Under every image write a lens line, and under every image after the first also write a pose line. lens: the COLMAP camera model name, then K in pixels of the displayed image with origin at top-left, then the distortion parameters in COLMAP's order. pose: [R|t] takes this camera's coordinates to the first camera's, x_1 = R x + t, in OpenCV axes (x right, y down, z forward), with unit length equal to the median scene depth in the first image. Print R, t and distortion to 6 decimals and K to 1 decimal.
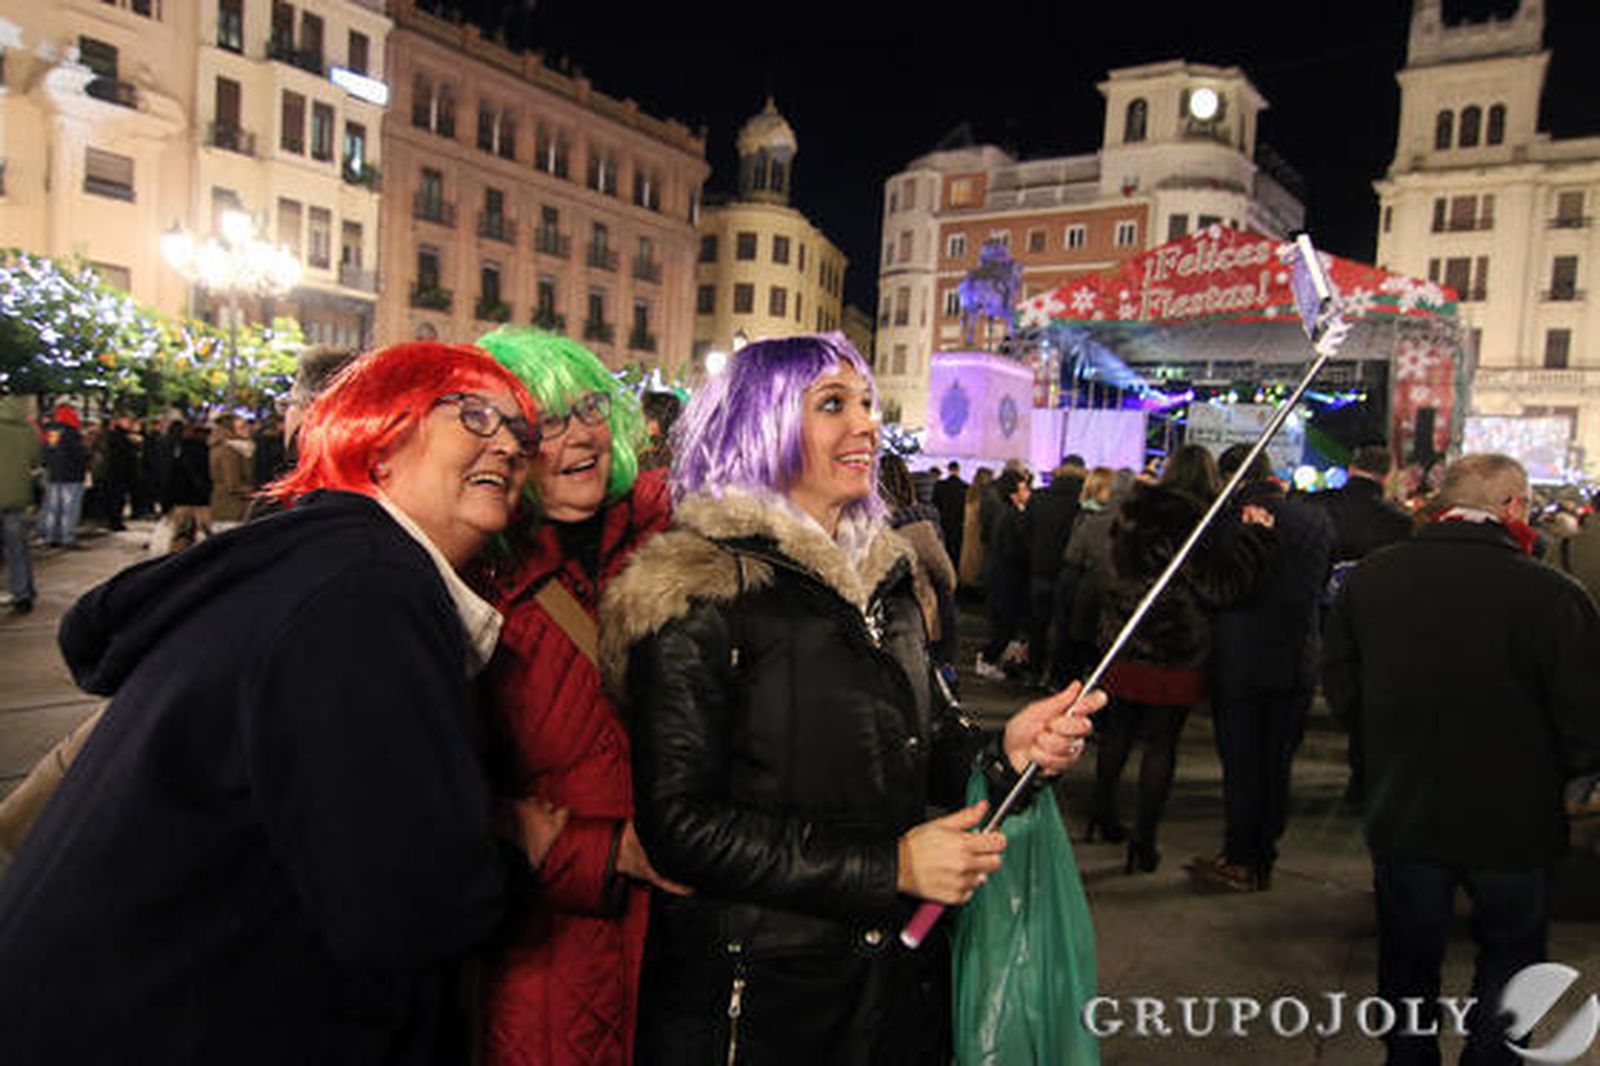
lens RADIAL K [[997.9, 0, 800.0], [0, 997.9, 533.0], [0, 0, 1]] dist [0.001952, -0.016821]
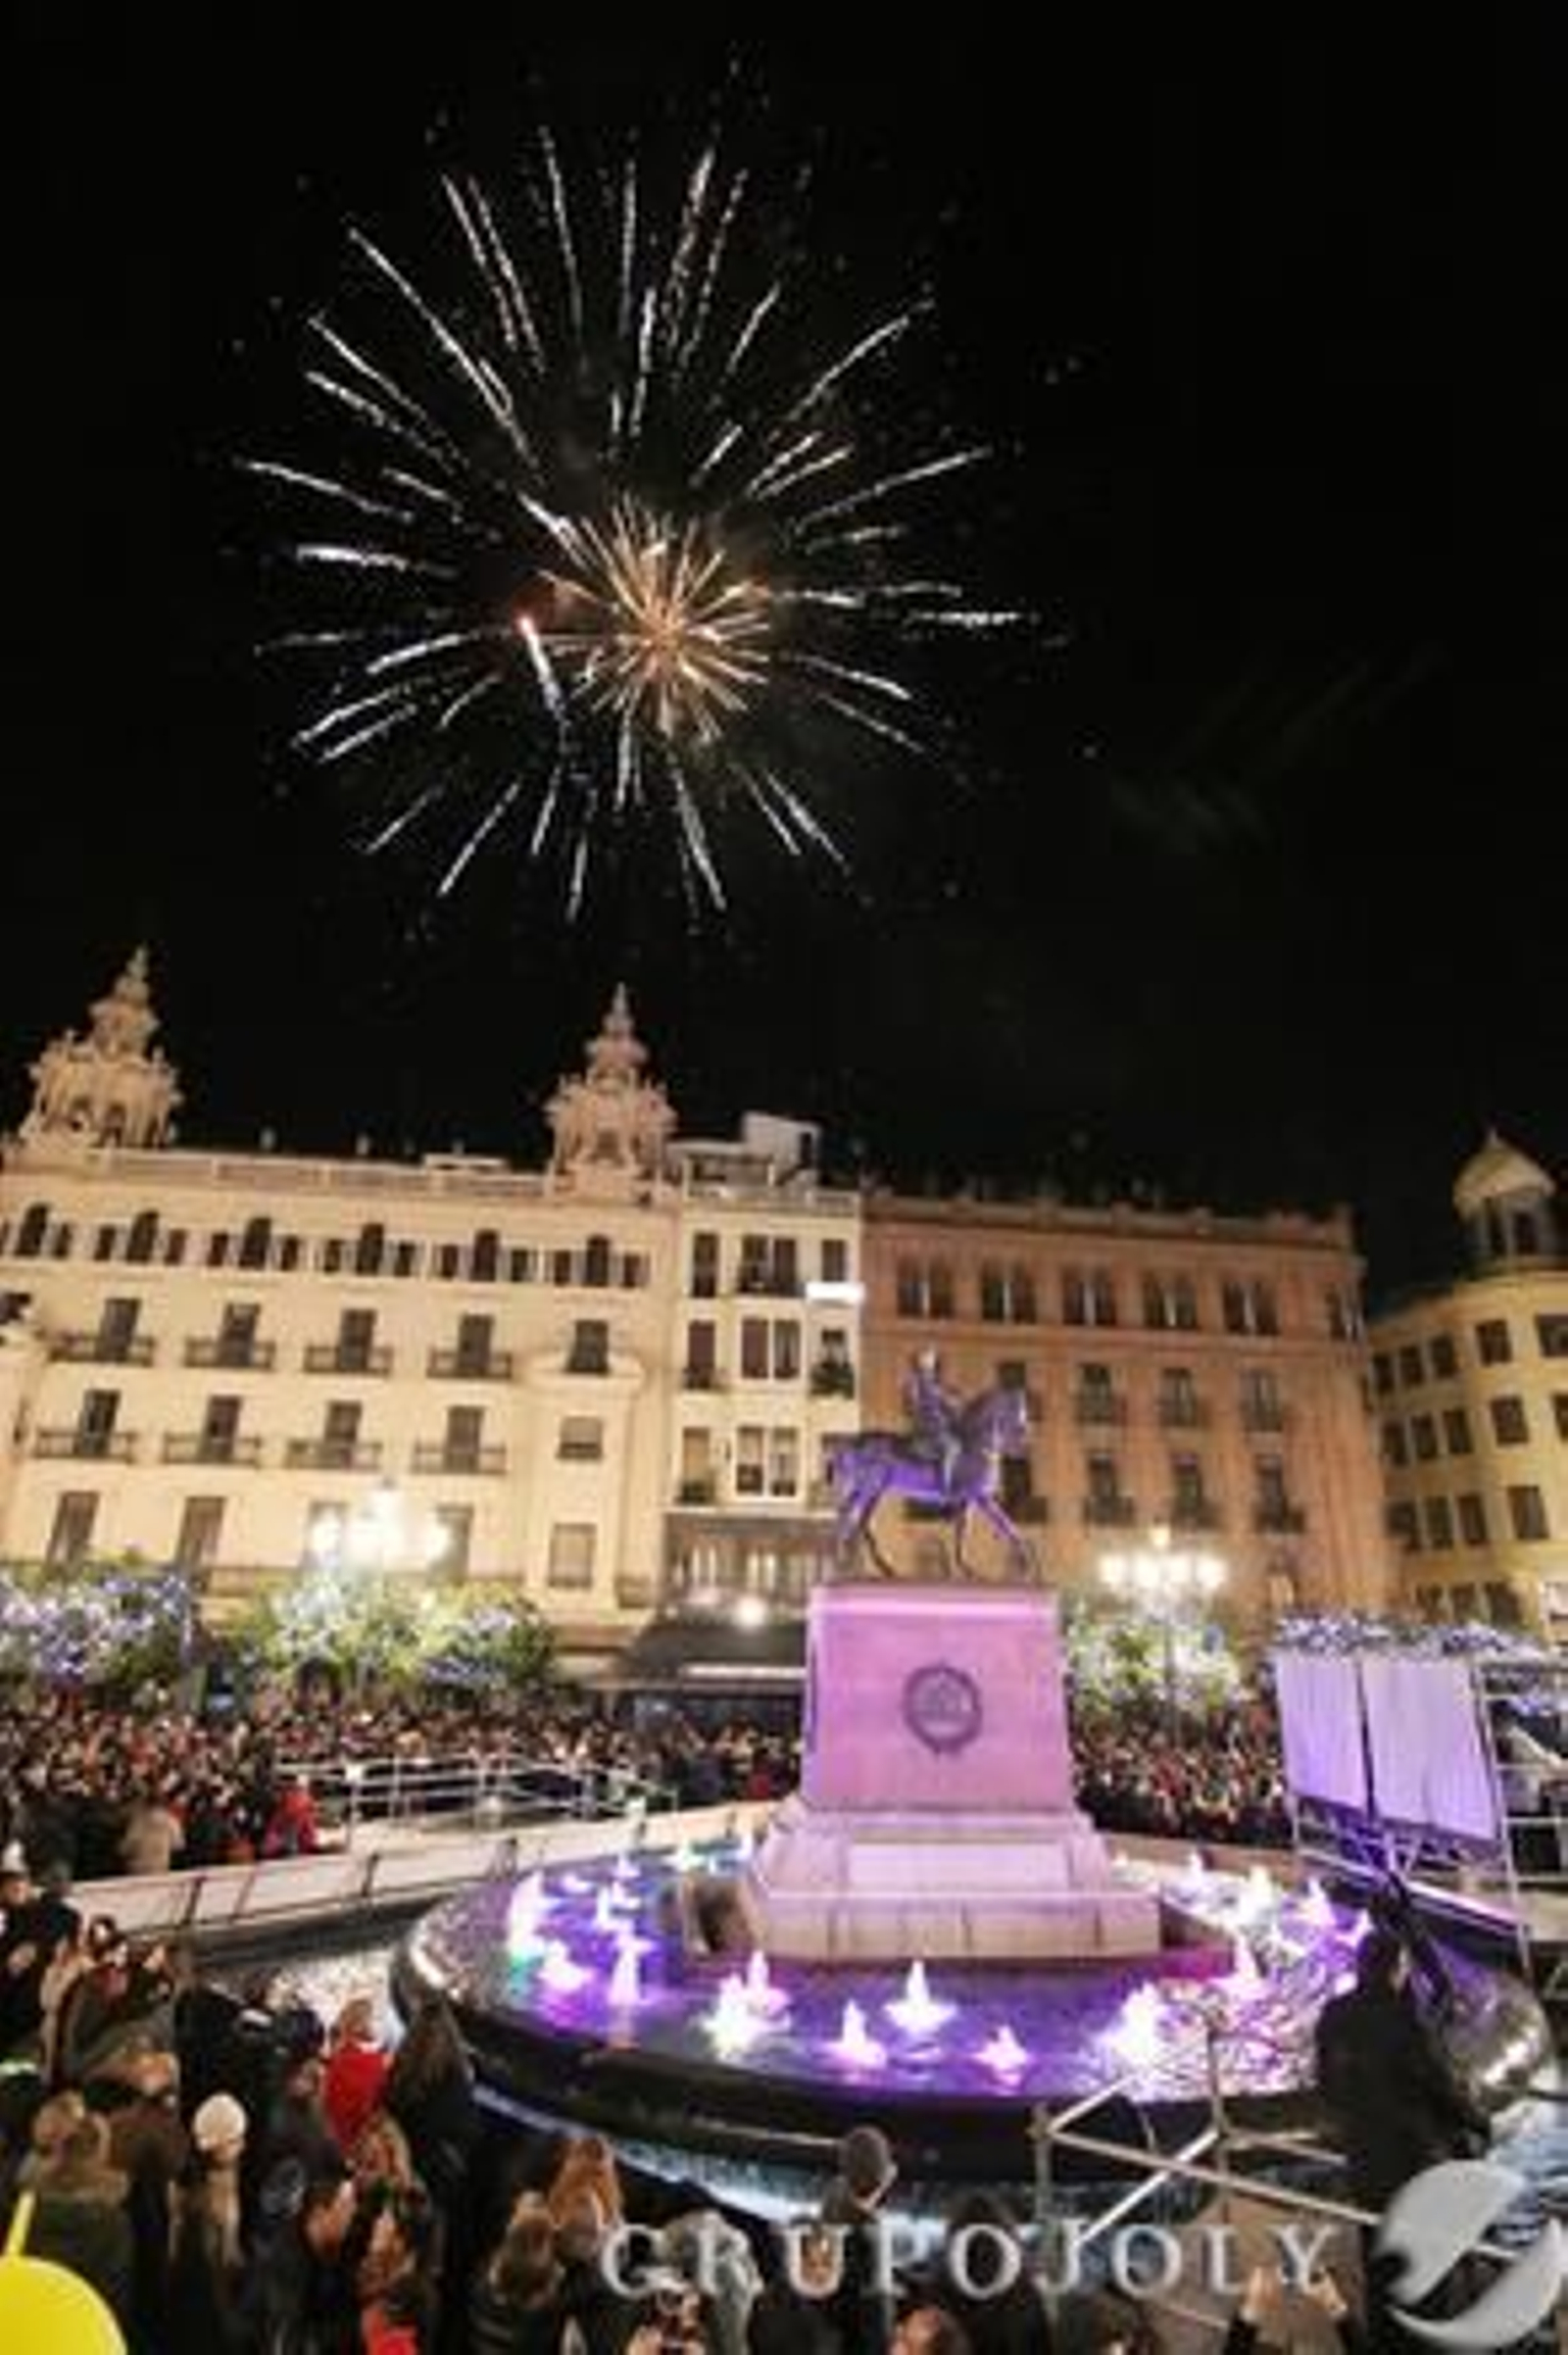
lens RADIAL K [[1184.4, 0, 784.2], [0, 1184.4, 1166.3], [0, 0, 1]] dist [-0.003335, -0.011456]
pose [[0.667777, -0.317181, -0.673402, 0.253821], [-0.028344, 0.893180, -0.448806, -0.035627], [0.743822, 0.318789, 0.587455, 0.200362]]
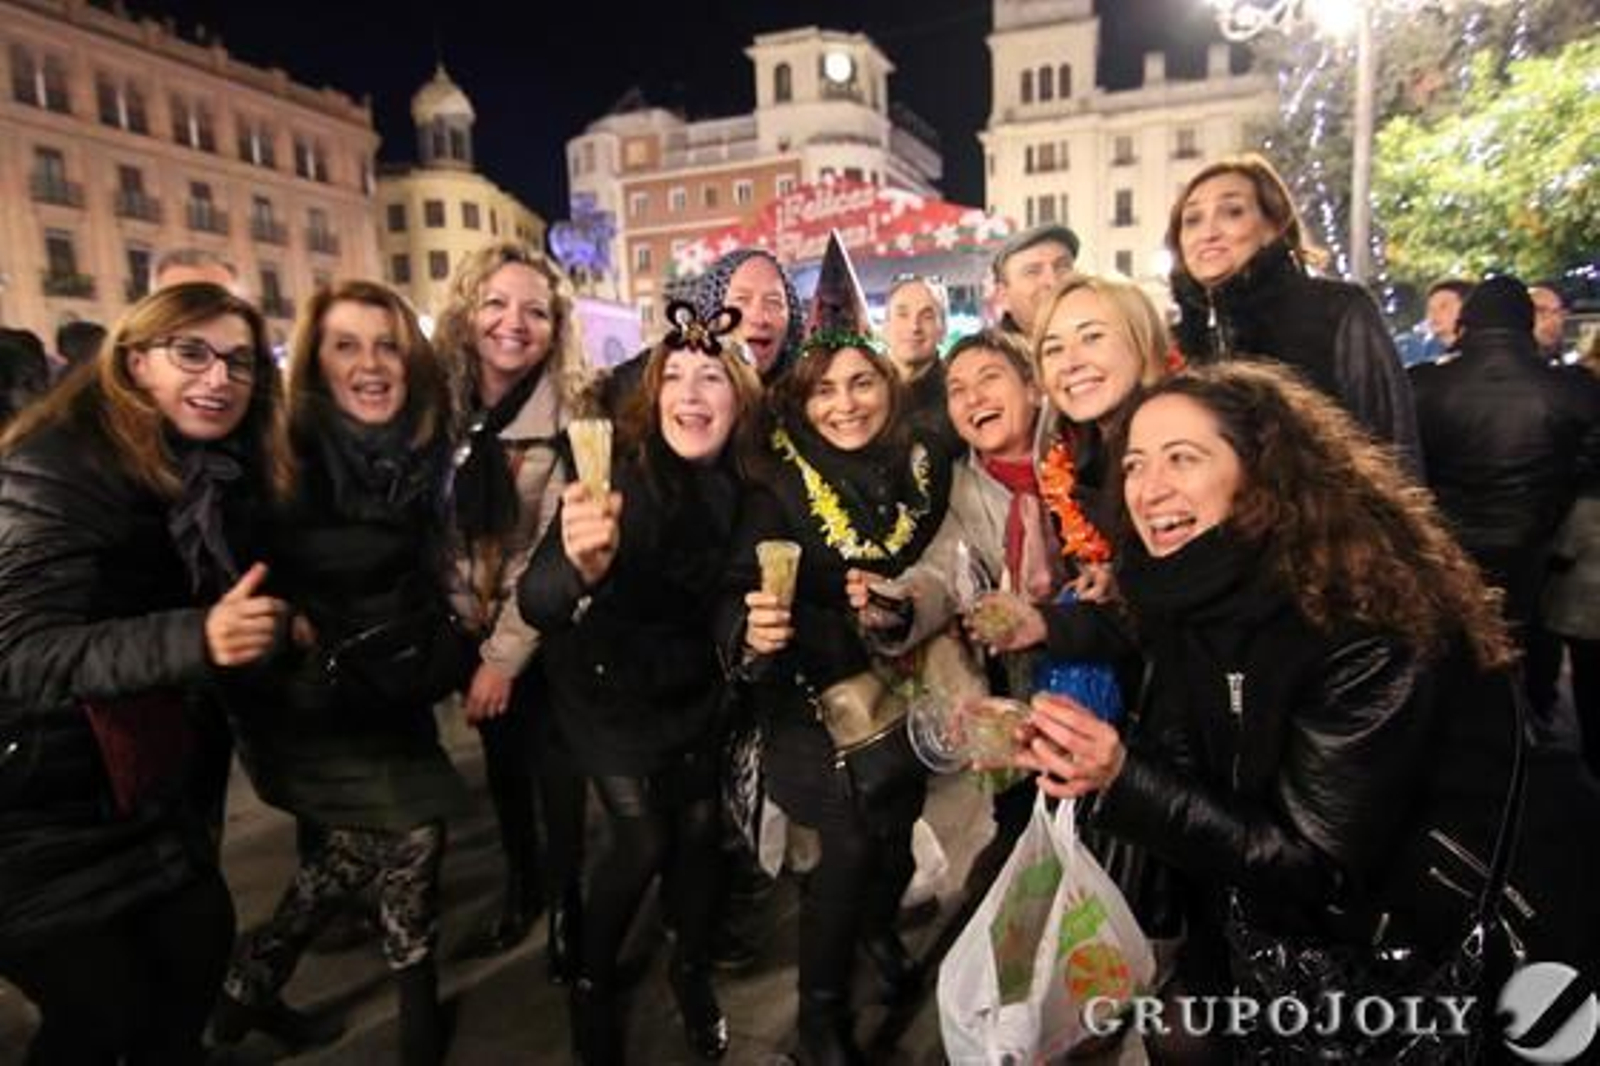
lens RADIAL K [[906.2, 0, 800.0], [0, 906.2, 533.0], [0, 0, 1]] dist [0.000647, -0.015991]
pose [[0.962376, -0.129465, 0.238896, 0.055837], [0.113628, 0.990380, 0.078972, 0.008918], [-0.246822, -0.048855, 0.967828, -0.012869]]
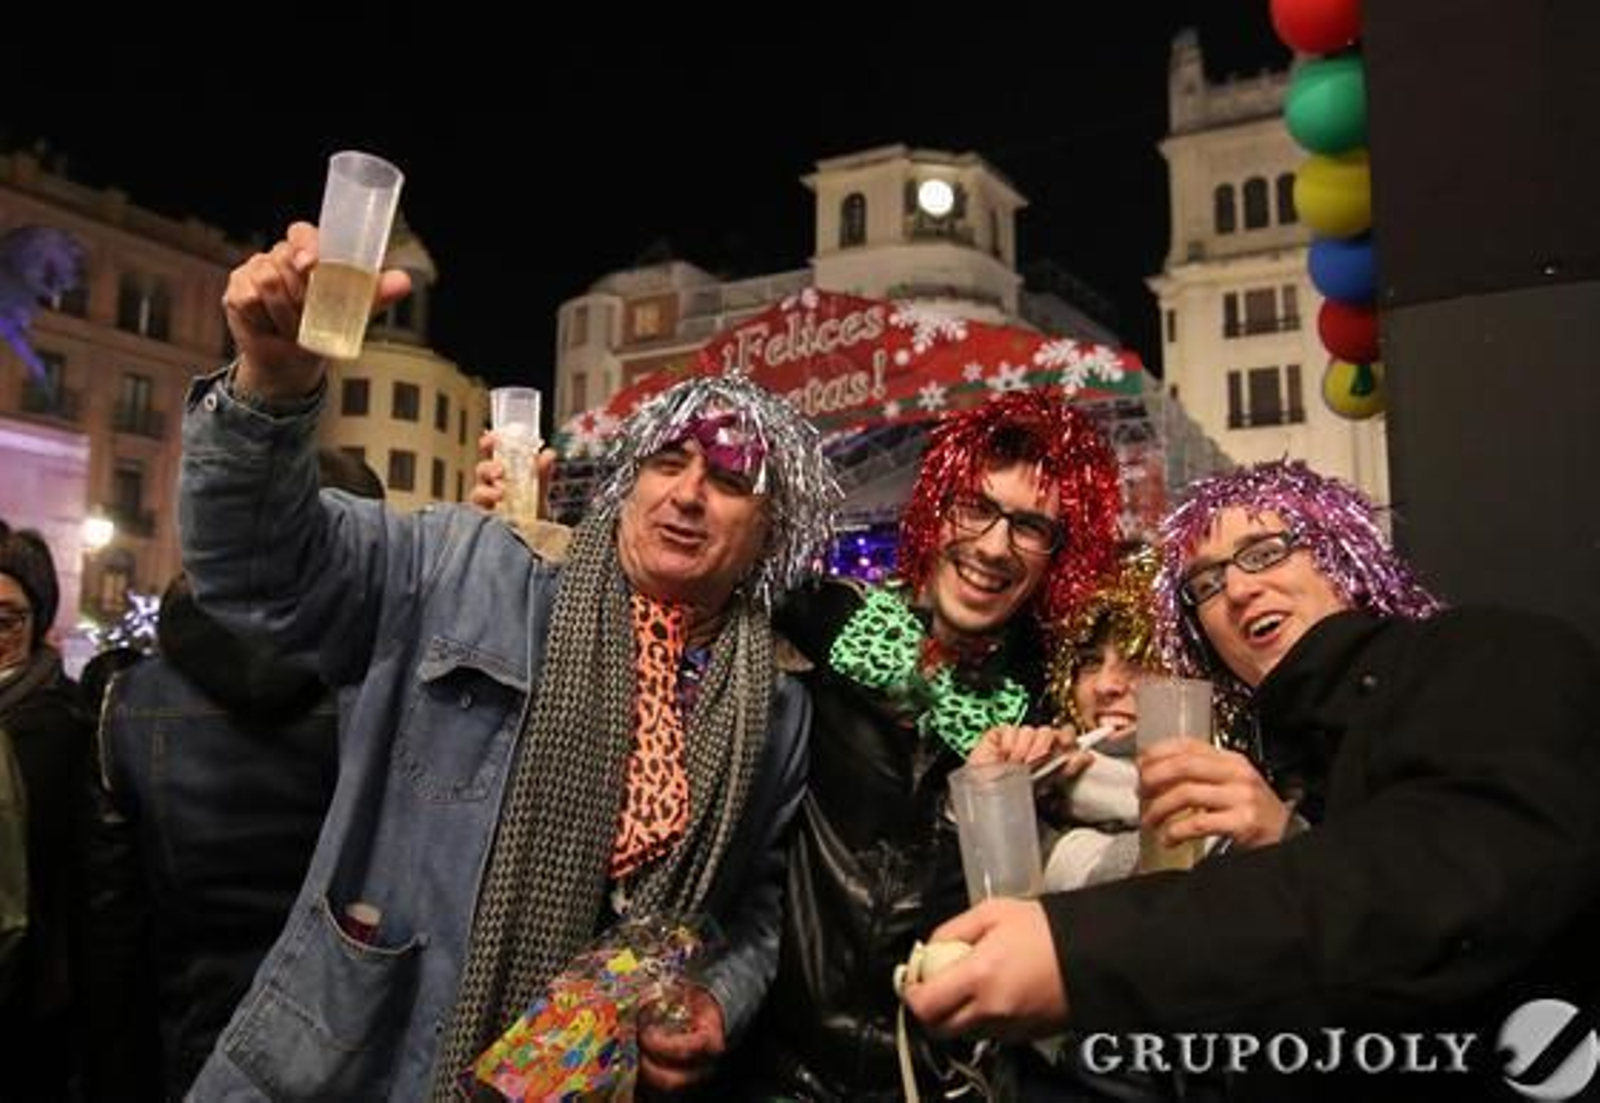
lens RADIAL K [[1222.7, 0, 761.5], [0, 1222.7, 520.7], [0, 0, 1]] dist [0.004073, -0.006340]
pose [[0.995933, -0.033647, 0.083579, 0.210795], [0.050919, 0.975495, -0.214048, 0.007110], [-0.074328, 0.217433, 0.973241, 0.170354]]
